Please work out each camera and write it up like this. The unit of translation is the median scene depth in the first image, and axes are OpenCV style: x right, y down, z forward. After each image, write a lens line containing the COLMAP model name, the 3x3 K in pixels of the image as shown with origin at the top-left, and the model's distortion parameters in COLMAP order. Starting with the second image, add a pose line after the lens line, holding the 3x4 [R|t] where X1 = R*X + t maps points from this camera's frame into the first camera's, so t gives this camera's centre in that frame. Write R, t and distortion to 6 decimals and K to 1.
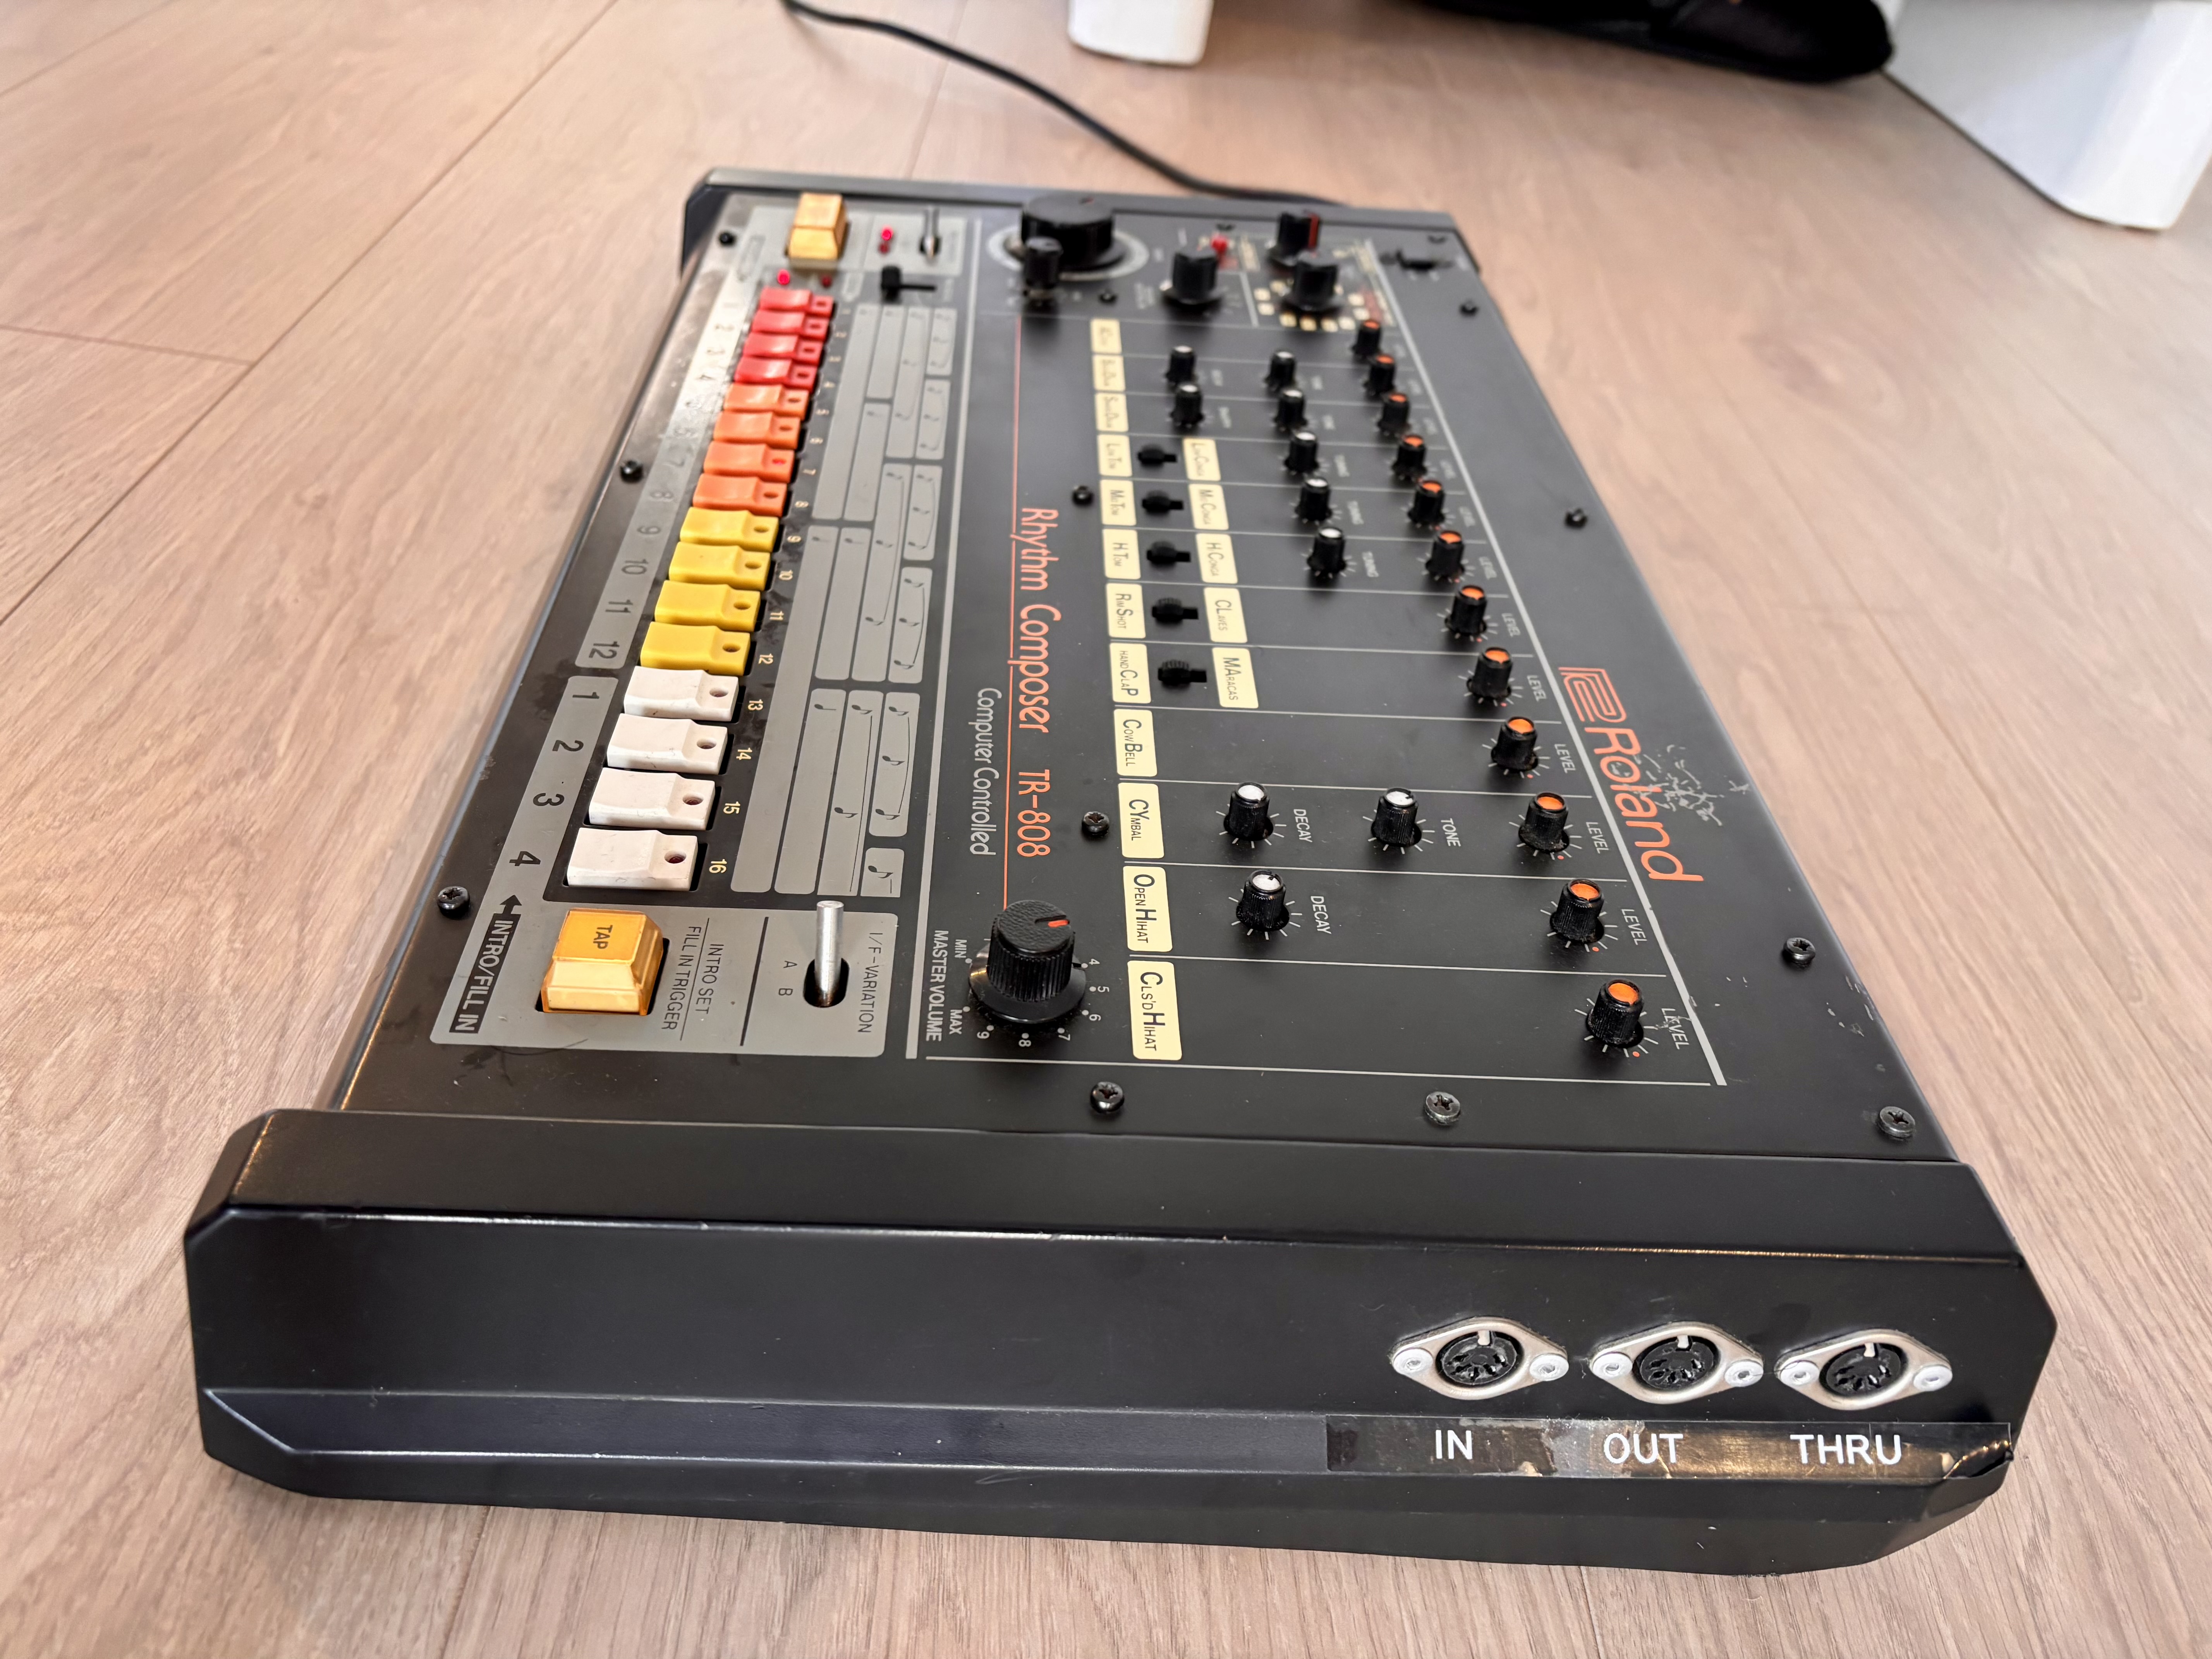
lens RADIAL K [[1724.7, 0, 1106.0], [0, 1724.7, 829.5], [0, 0, 1]] dist [0.002849, -0.003857]
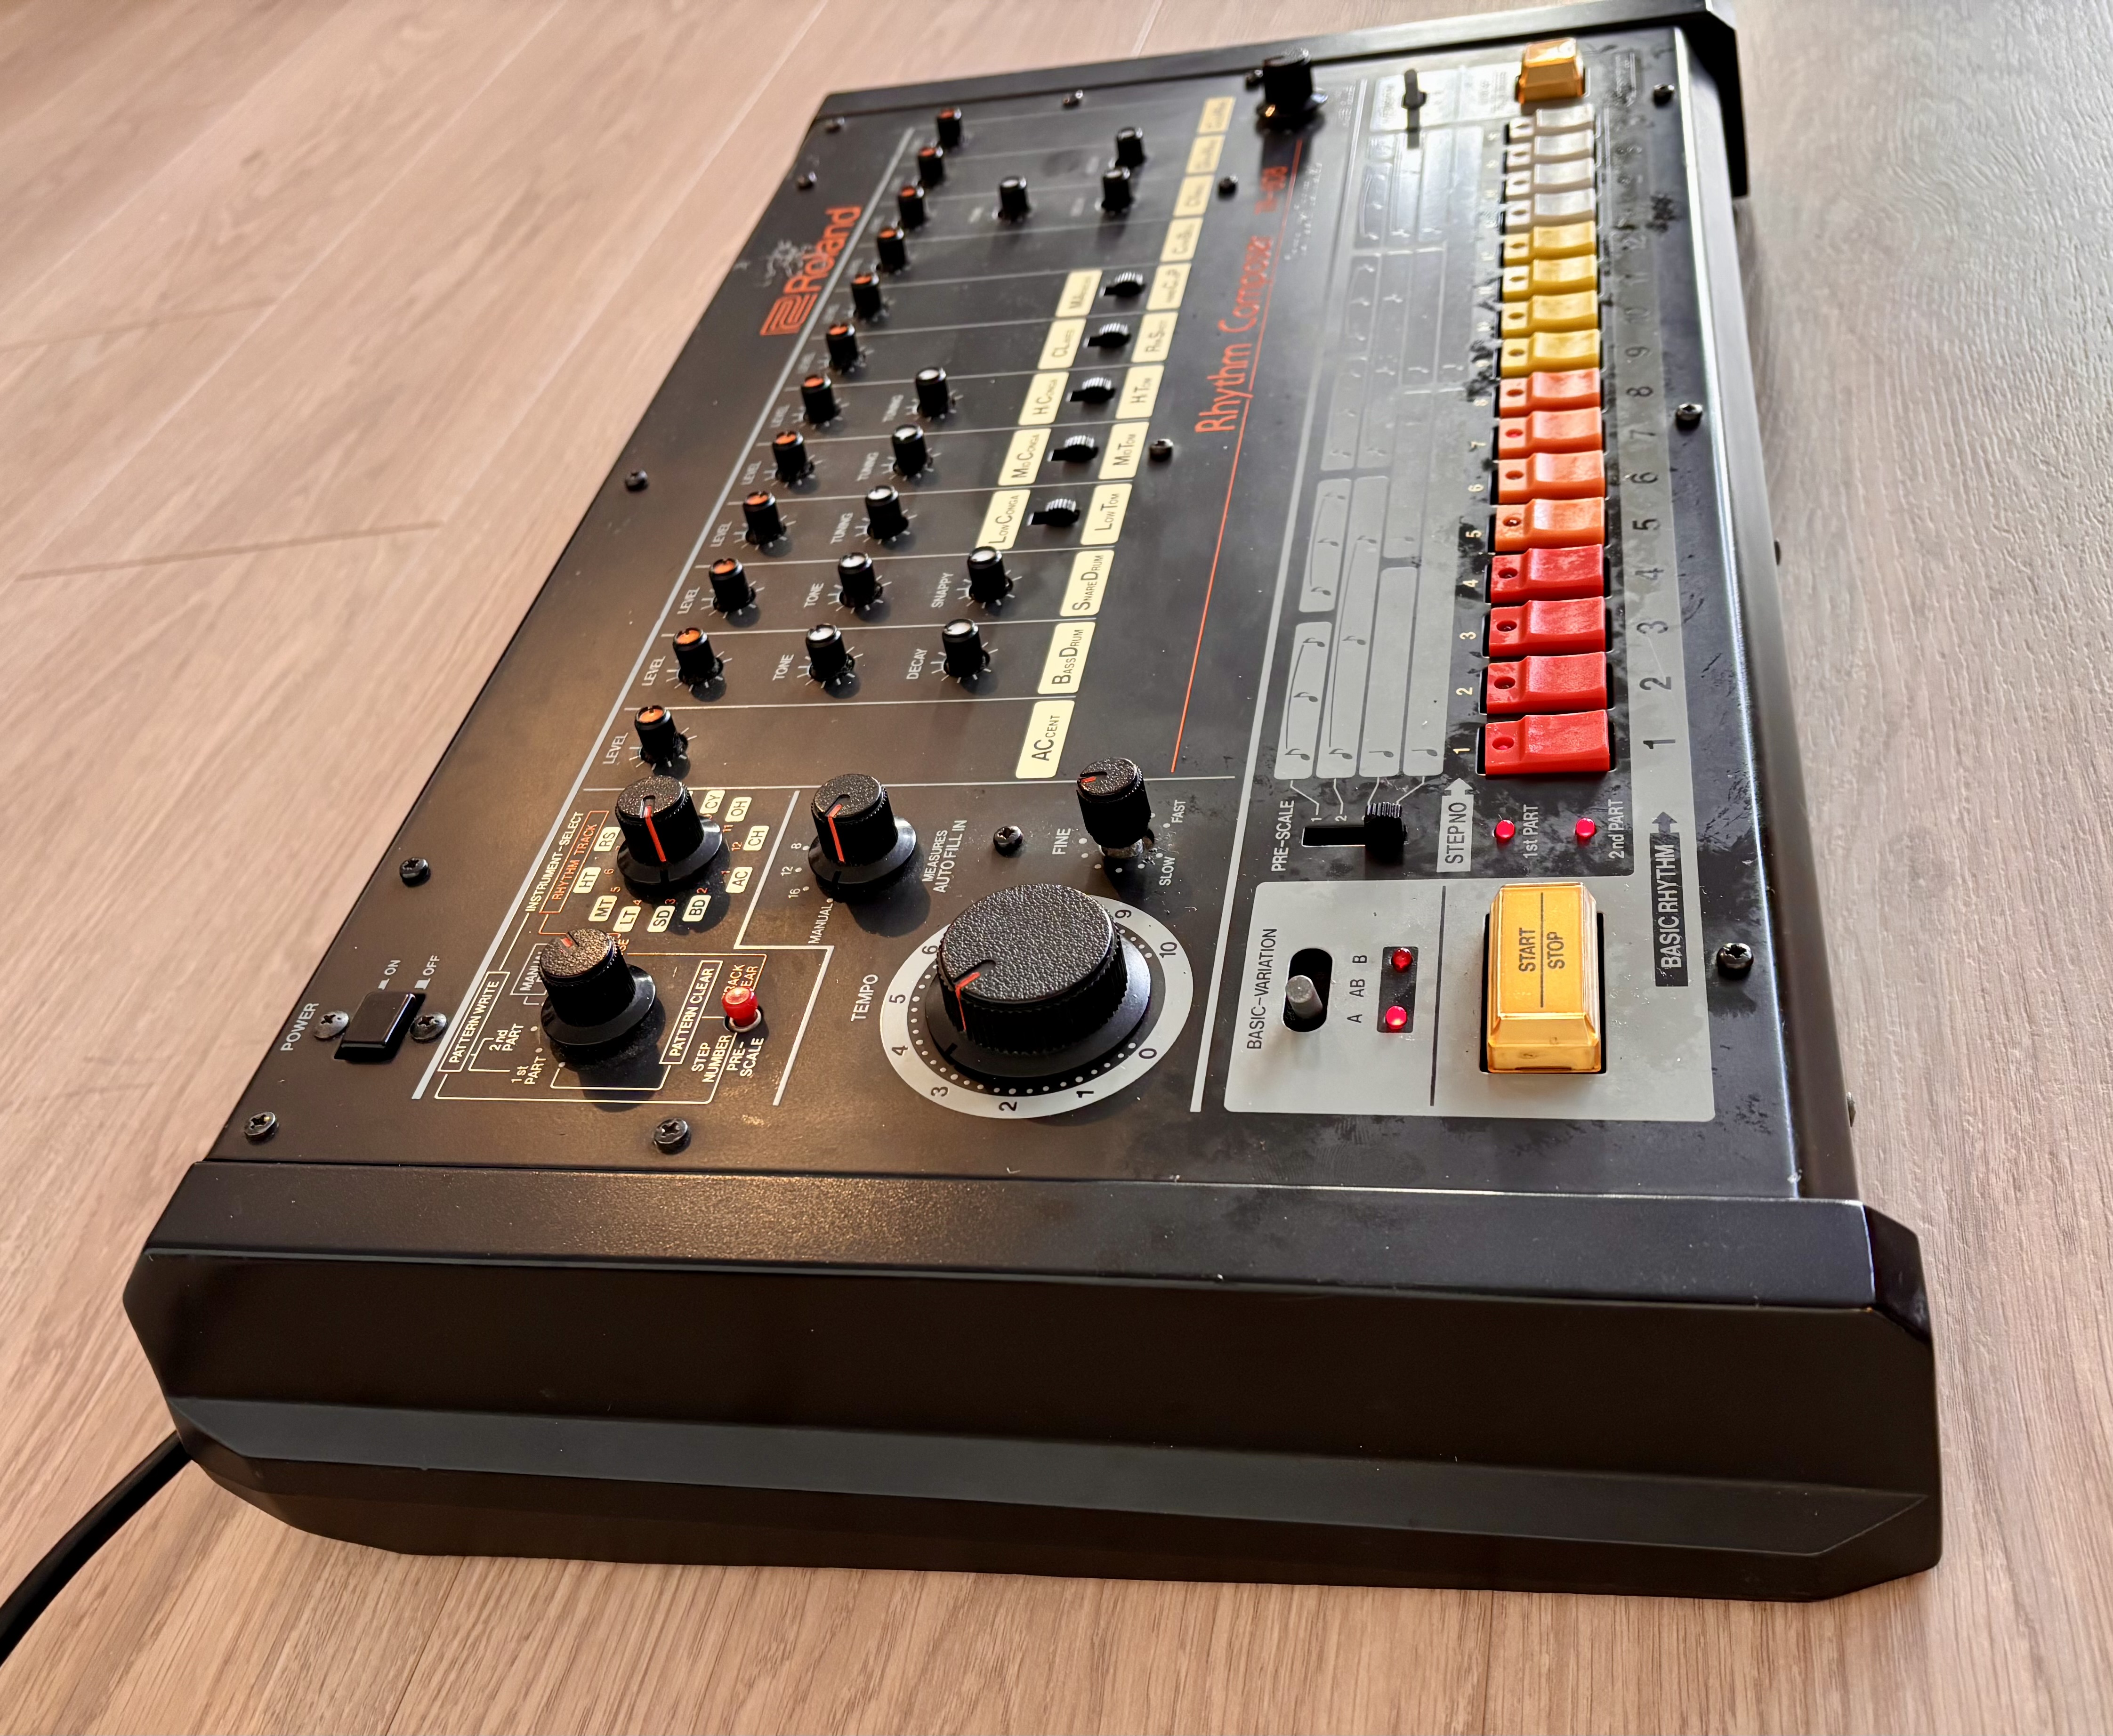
lens RADIAL K [[2068.9, 0, 1053.3], [0, 2068.9, 968.1], [0, 0, 1]] dist [0.057278, -0.014488]
pose [[-0.976579, -0.074917, 0.201694, -0.232916], [0.191339, 0.126324, 0.973361, -1.449202], [-0.098400, 0.989156, -0.109031, 1.665342]]
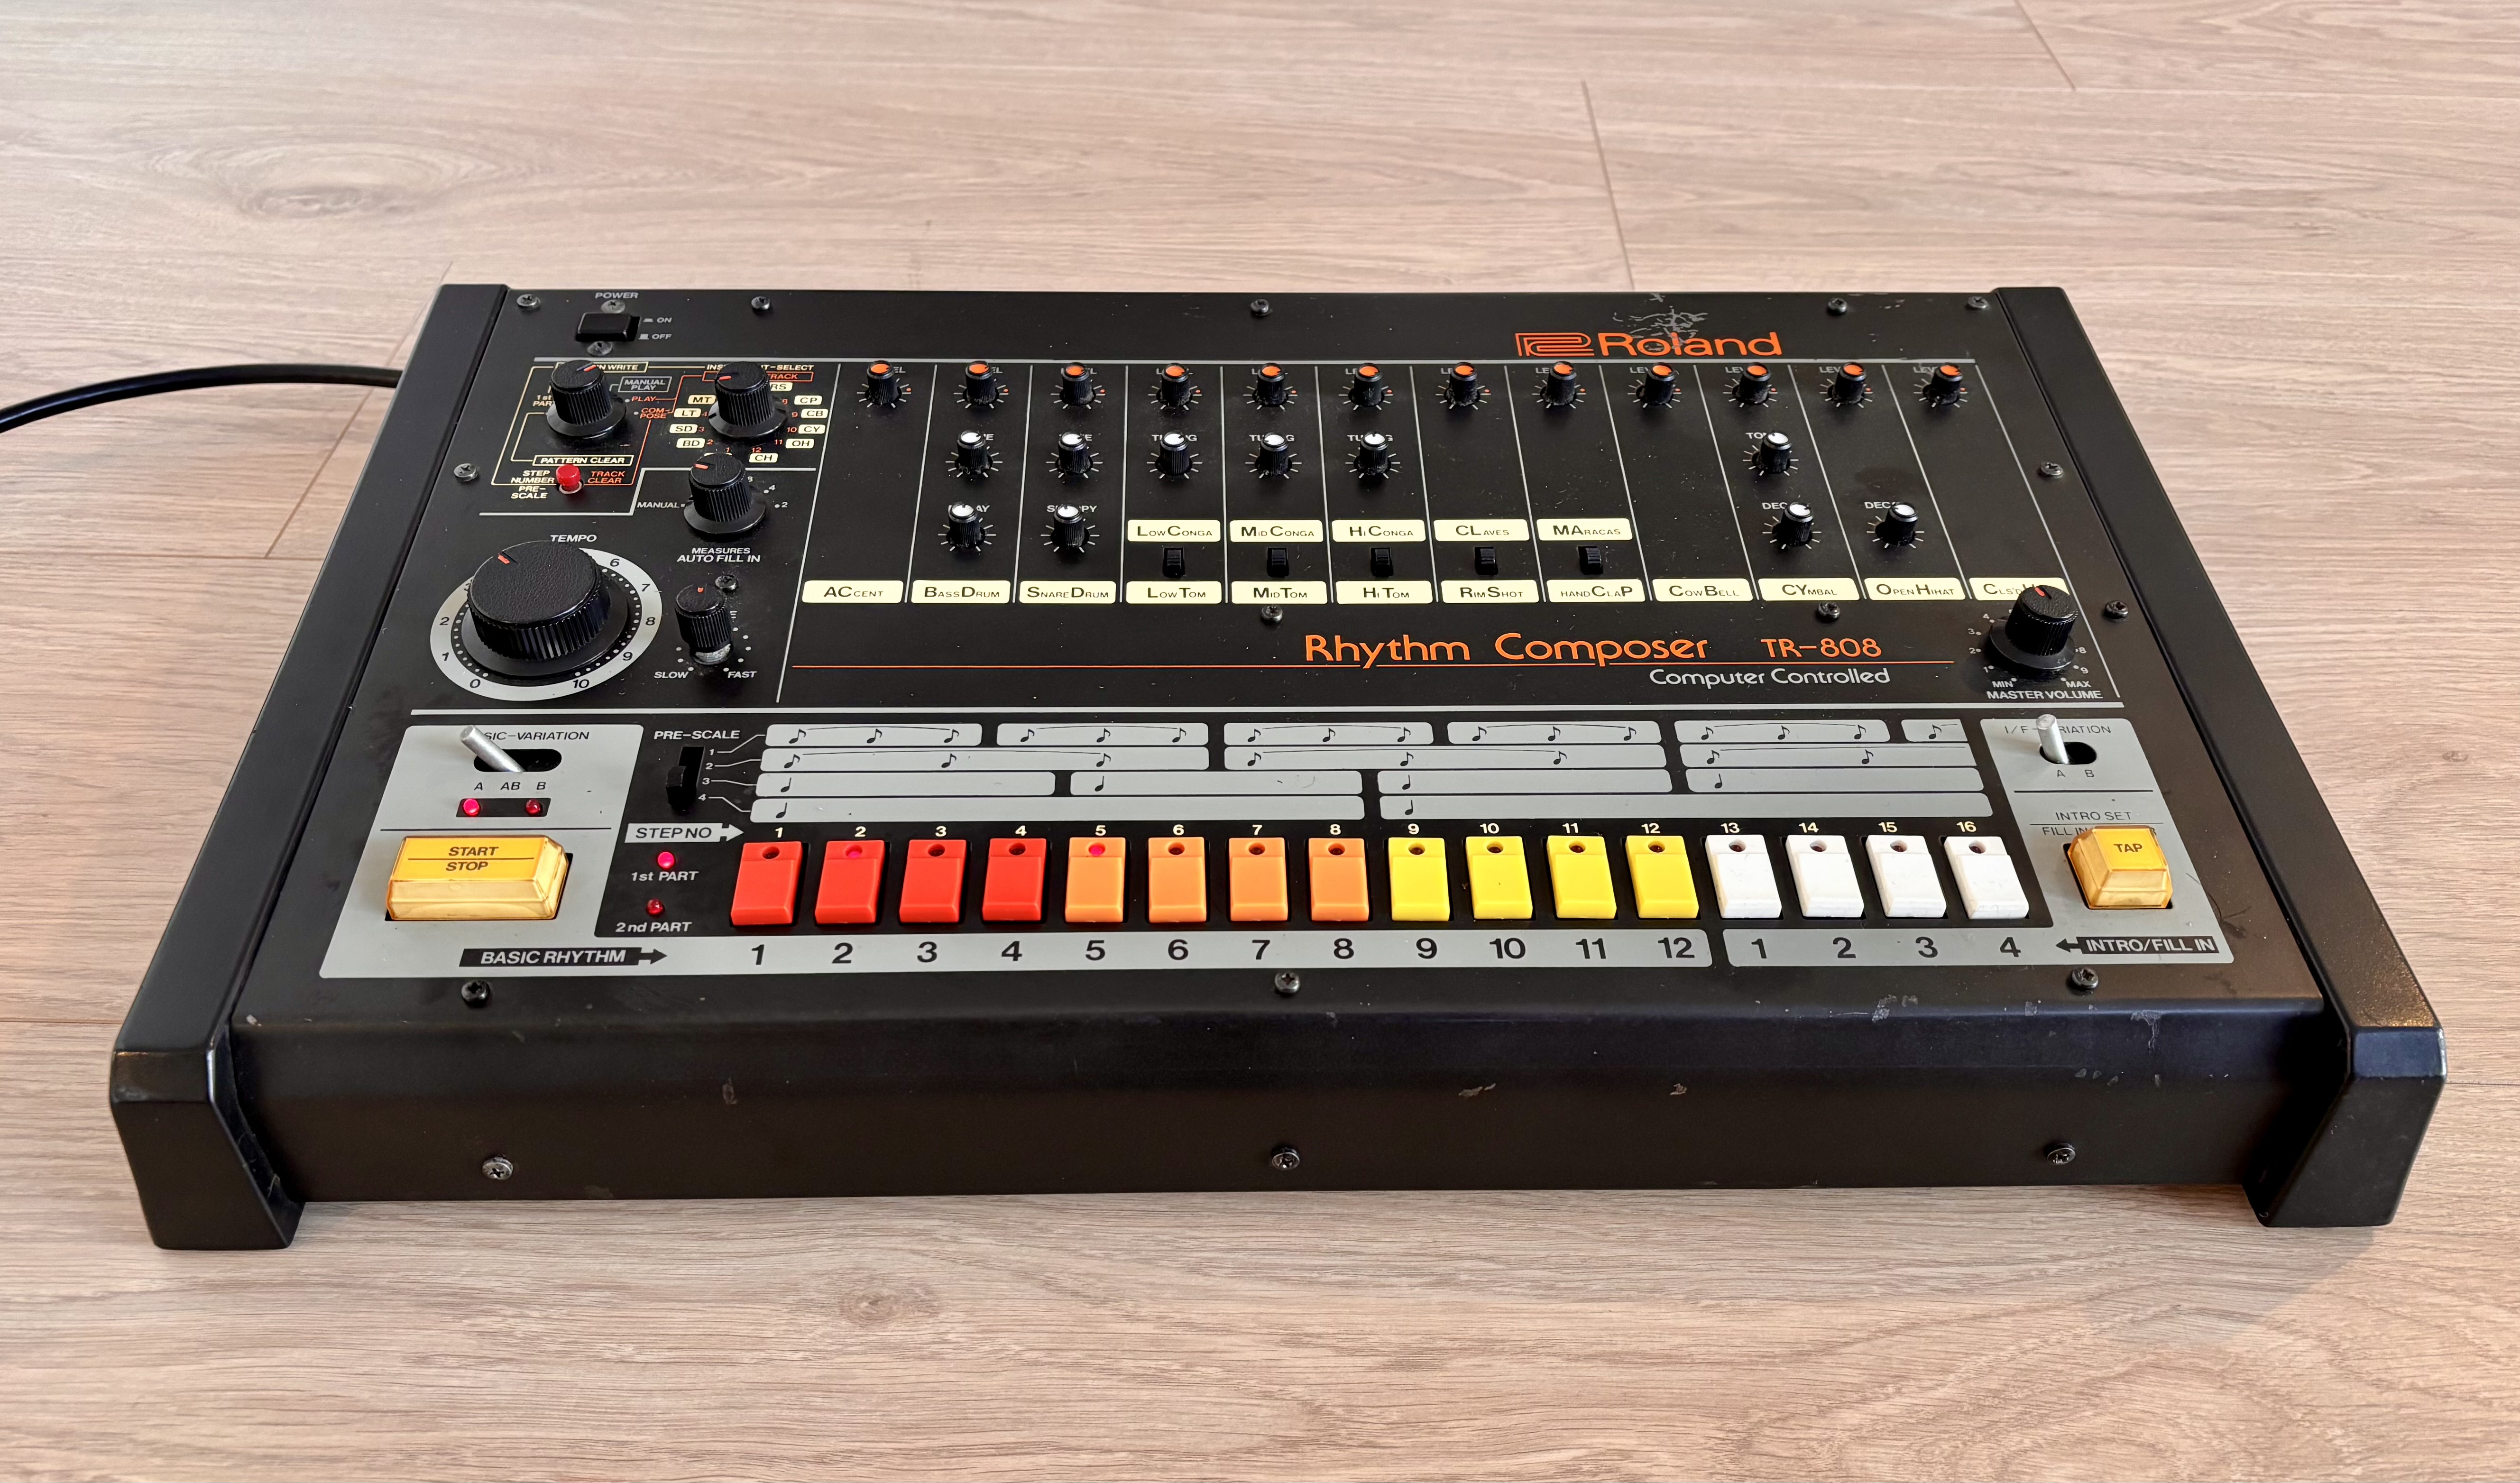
lens RADIAL K [[2235.3, 0, 1260.0], [0, 2235.3, 741.5], [0, 0, 1]] dist [0.007968, 0.015692]
pose [[0.002726, -0.768424, 0.639935, -1.025669], [0.601402, 0.512535, 0.612882, -1.098641], [-0.798942, 0.383188, 0.463529, 0.558412]]
